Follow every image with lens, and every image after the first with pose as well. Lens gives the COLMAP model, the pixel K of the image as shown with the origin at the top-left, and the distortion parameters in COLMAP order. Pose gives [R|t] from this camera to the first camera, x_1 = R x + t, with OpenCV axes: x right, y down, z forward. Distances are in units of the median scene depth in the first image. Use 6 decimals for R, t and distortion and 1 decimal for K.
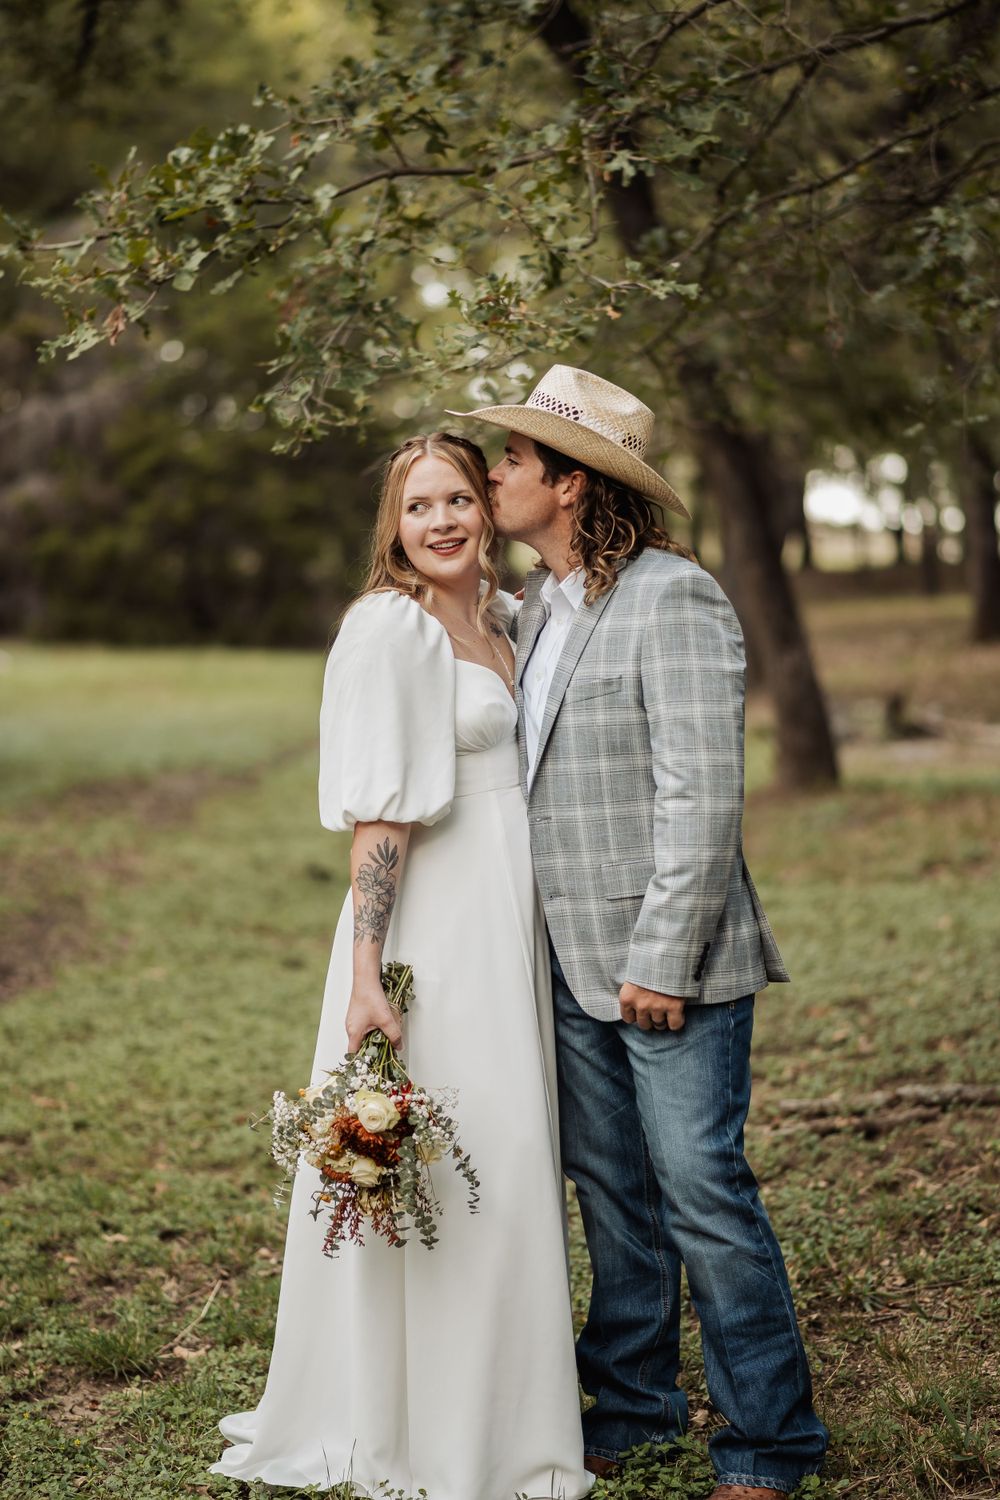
lens RADIAL K [[3691.1, 0, 501.2], [0, 3691.1, 774.0], [0, 0, 1]] dist [0.014952, -0.051351]
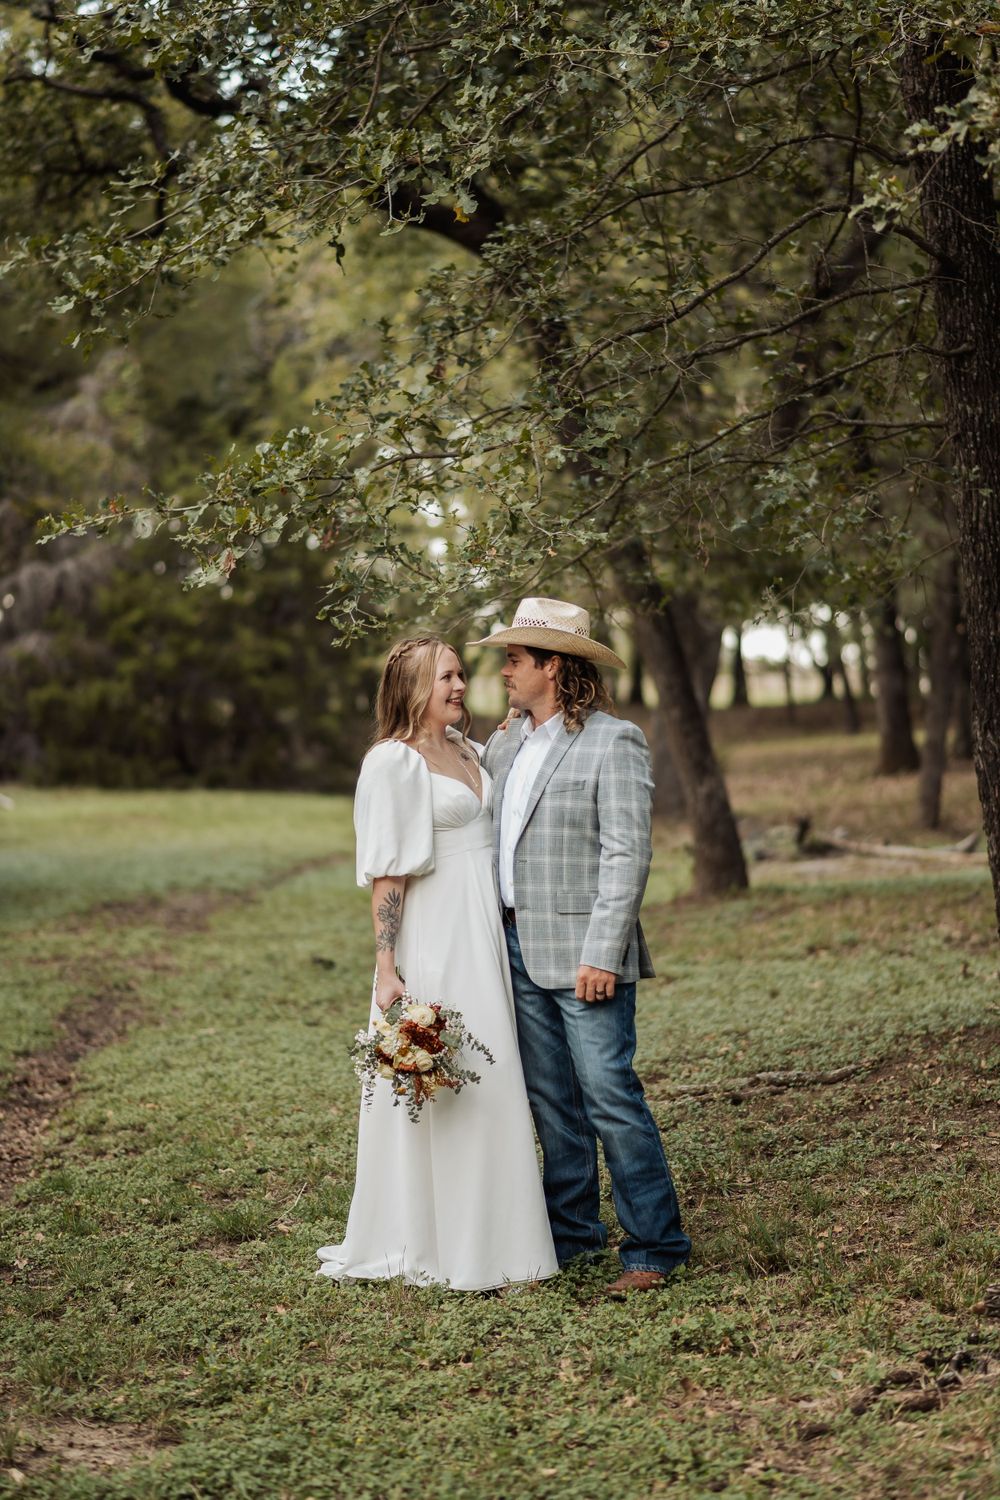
lens RADIAL K [[3691.1, 0, 501.2], [0, 3691.1, 774.0], [0, 0, 1]] dist [0.014952, -0.051351]
pose [[0.999822, -0.012713, 0.013913, -0.012192], [0.013231, 0.999198, -0.037798, 0.022838], [-0.013422, 0.037975, 0.999189, -0.483471]]
